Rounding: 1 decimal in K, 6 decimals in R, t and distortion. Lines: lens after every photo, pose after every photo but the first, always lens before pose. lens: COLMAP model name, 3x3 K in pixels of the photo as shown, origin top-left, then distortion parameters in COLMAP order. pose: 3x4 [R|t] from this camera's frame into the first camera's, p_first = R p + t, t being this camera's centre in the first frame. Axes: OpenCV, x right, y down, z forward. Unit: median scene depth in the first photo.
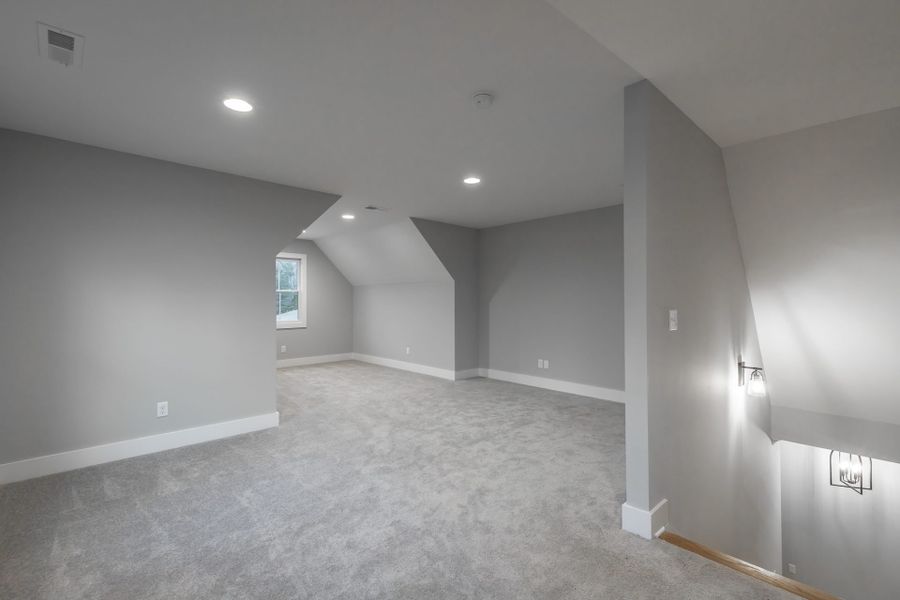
lens RADIAL K [[409.7, 0, 450.6], [0, 409.7, 299.8], [0, 0, 1]] dist [0.007385, 0.000799]
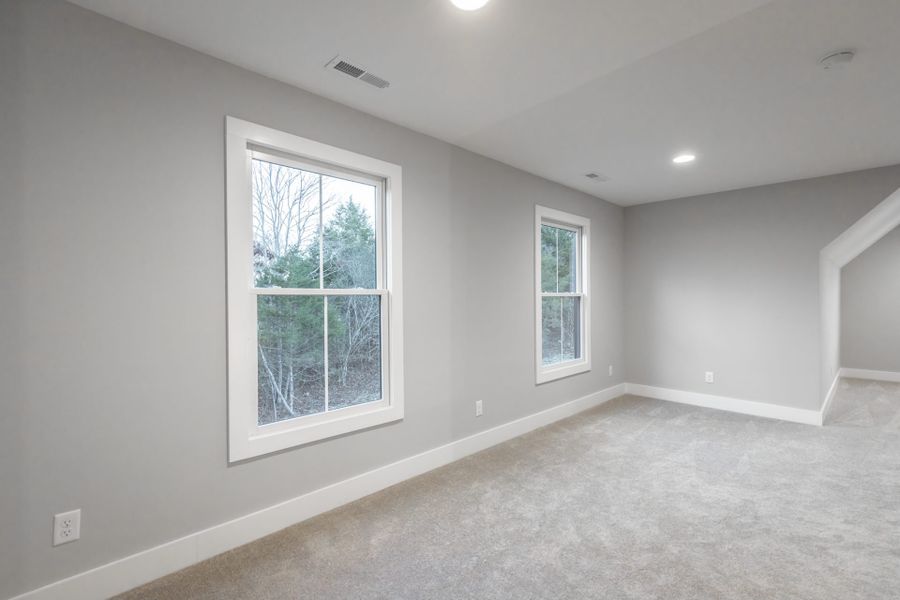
lens RADIAL K [[409.7, 0, 459.4], [0, 409.7, 297.7], [0, 0, 1]] dist [0.007385, 0.000799]
pose [[0.032337, 0.003782, -0.999470, 0.631474], [-0.000031, 0.999993, 0.003783, -0.001963], [0.999477, -0.000091, 0.032337, 0.129963]]
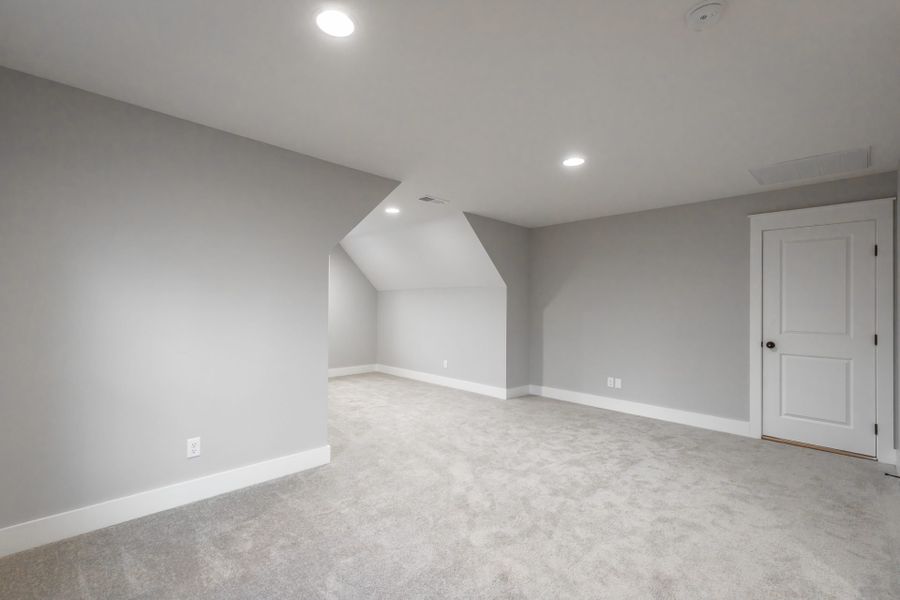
lens RADIAL K [[409.7, 0, 446.0], [0, 409.7, 300.8], [0, 0, 1]] dist [0.007385, 0.000799]
pose [[0.999882, 0.011647, 0.009996, -0.242264], [-0.011511, 0.999842, -0.013509, -0.001740], [-0.010151, 0.013392, 0.999859, 0.226511]]
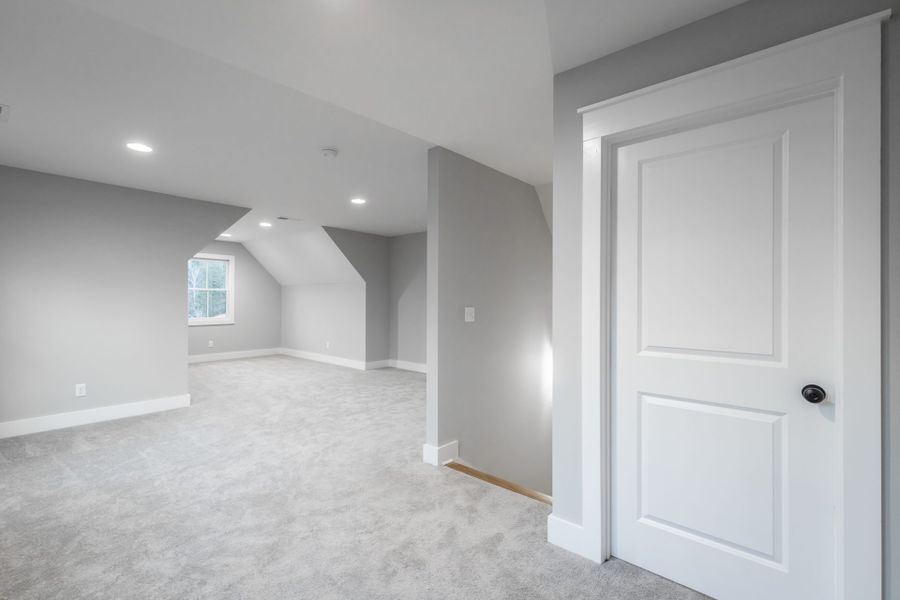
lens RADIAL K [[409.7, 0, 444.1], [0, 409.7, 299.0], [0, 0, 1]] dist [0.007385, 0.000799]
pose [[0.996304, 0.005949, 0.085691, 0.239366], [-0.005968, 0.999982, -0.000038, -0.002240], [-0.085689, -0.000473, 0.996322, -0.272449]]
